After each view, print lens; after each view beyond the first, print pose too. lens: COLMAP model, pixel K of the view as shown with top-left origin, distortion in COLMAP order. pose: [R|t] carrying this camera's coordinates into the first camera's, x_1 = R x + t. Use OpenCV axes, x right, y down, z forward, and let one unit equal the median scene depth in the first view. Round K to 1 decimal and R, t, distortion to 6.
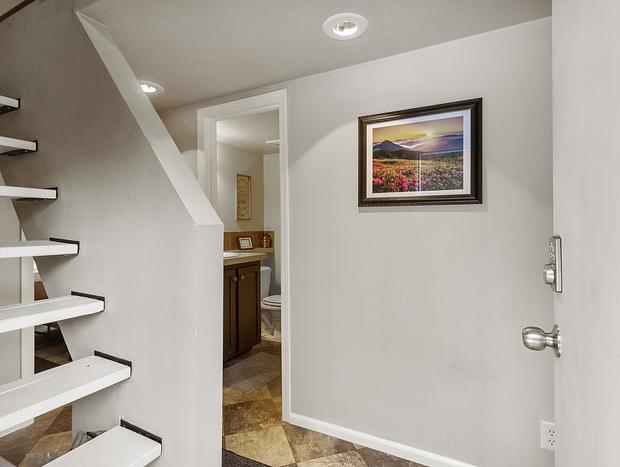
lens RADIAL K [[327.6, 0, 310.0], [0, 327.6, 233.5], [0, 0, 1]] dist [0.003774, 0.001310]
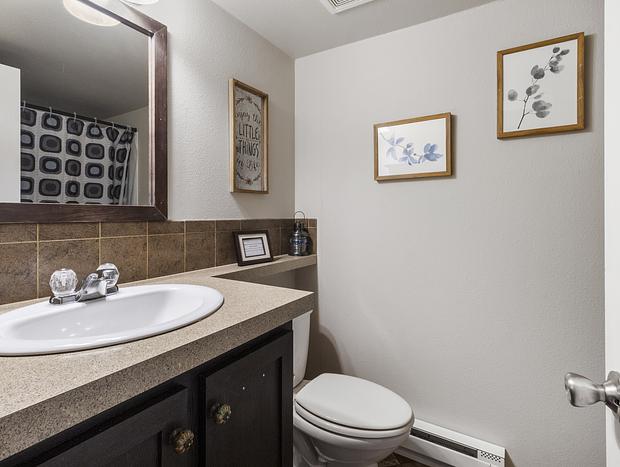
lens RADIAL K [[327.8, 0, 306.6], [0, 327.8, 223.2], [0, 0, 1]] dist [0.001061, 0.001340]
pose [[0.997496, 0.005311, -0.070517, -0.098304], [-0.005486, 0.999982, -0.002281, -0.000666], [0.070503, 0.002662, 0.997508, 0.575253]]
